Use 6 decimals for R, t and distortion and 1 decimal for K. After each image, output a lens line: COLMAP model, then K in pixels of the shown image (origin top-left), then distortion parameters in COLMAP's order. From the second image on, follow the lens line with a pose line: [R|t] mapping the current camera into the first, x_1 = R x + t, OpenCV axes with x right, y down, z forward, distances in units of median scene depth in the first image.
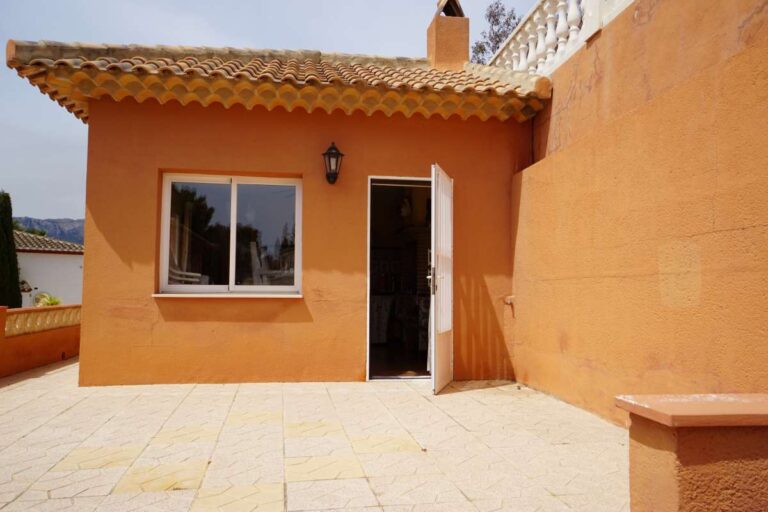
lens RADIAL K [[573.4, 0, 385.1], [0, 573.4, 255.2], [0, 0, 1]] dist [0.009139, 0.013966]
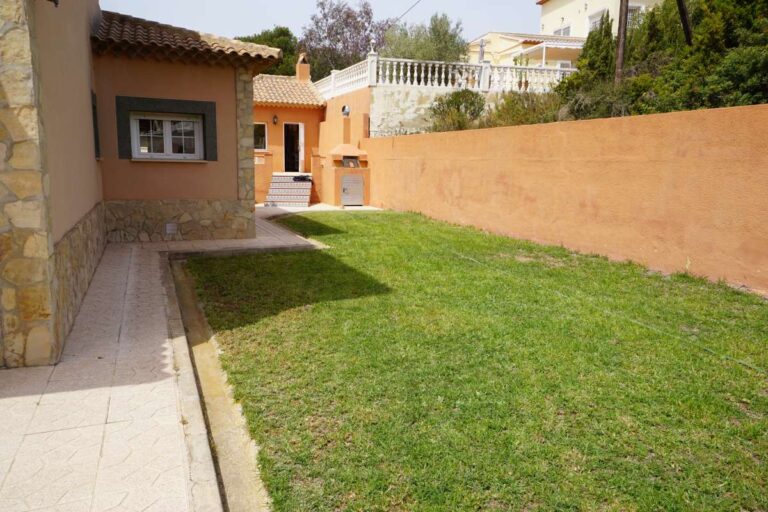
lens RADIAL K [[573.4, 0, 381.4], [0, 573.4, 256.0], [0, 0, 1]] dist [0.009139, 0.013966]
pose [[0.975643, -0.027758, 0.217601, -0.270819], [-0.020002, 0.976573, 0.214254, -0.098650], [-0.218450, -0.213388, 0.952232, -3.310481]]
